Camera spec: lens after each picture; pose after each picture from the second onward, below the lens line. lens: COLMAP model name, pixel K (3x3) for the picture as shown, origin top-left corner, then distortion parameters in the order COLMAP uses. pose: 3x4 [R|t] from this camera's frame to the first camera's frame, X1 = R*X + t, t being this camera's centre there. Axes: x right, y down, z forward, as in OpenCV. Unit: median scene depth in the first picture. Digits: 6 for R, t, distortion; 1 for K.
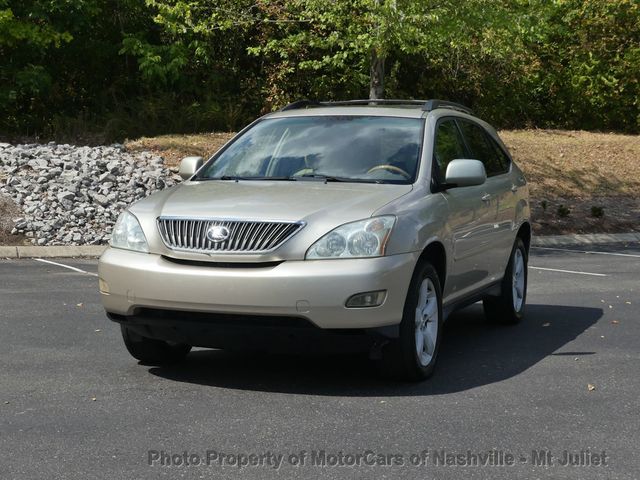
lens RADIAL K [[1156.2, 0, 320.0], [0, 1156.2, 240.0], [0, 0, 1]] dist [-0.017080, -0.019889]
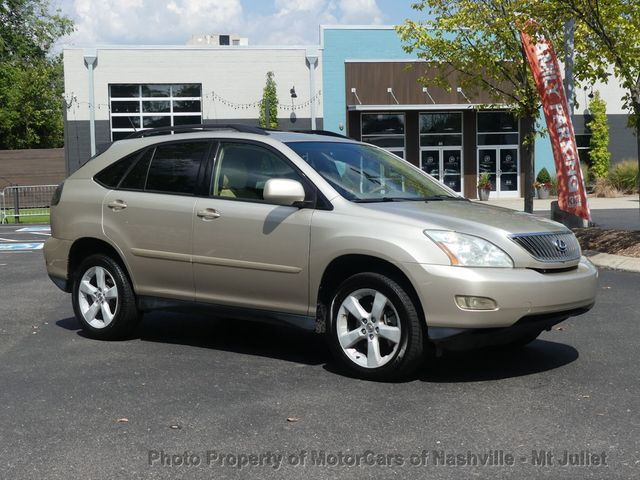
lens RADIAL K [[958.6, 0, 320.0], [0, 958.6, 240.0], [0, 0, 1]] dist [0.055374, 0.040020]
pose [[0.329680, -0.060517, 0.942151, -0.726930], [0.057465, 0.997379, 0.043956, -0.044766], [-0.942342, 0.039650, 0.332293, 0.582096]]
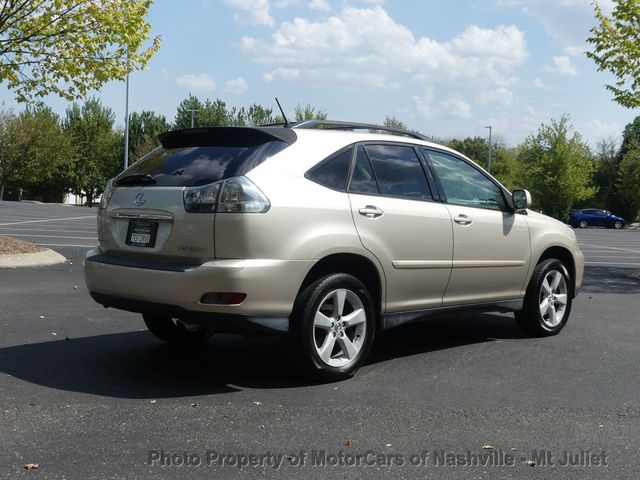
lens RADIAL K [[820.8, 0, 320.0], [0, 820.8, 240.0], [0, 0, 1]] dist [-0.011480, -0.092412]
pose [[-0.914120, -0.050409, 0.402298, -0.221646], [-0.009302, 0.994587, 0.103488, -0.087982], [-0.405337, 0.090859, -0.909641, 1.552765]]
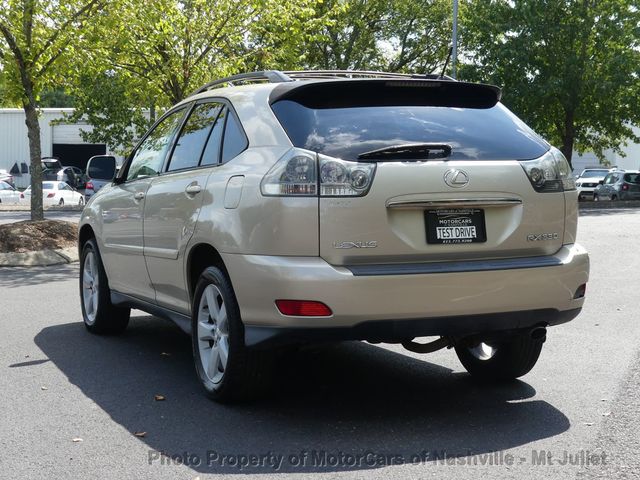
lens RADIAL K [[1191.9, 0, 320.0], [0, 1191.9, 240.0], [0, 0, 1]] dist [-0.016164, 0.150182]
pose [[-0.717516, 0.038915, -0.695454, 0.571687], [-0.040626, 0.994400, 0.097558, -0.081528], [0.695357, 0.098253, -0.711917, 1.469423]]
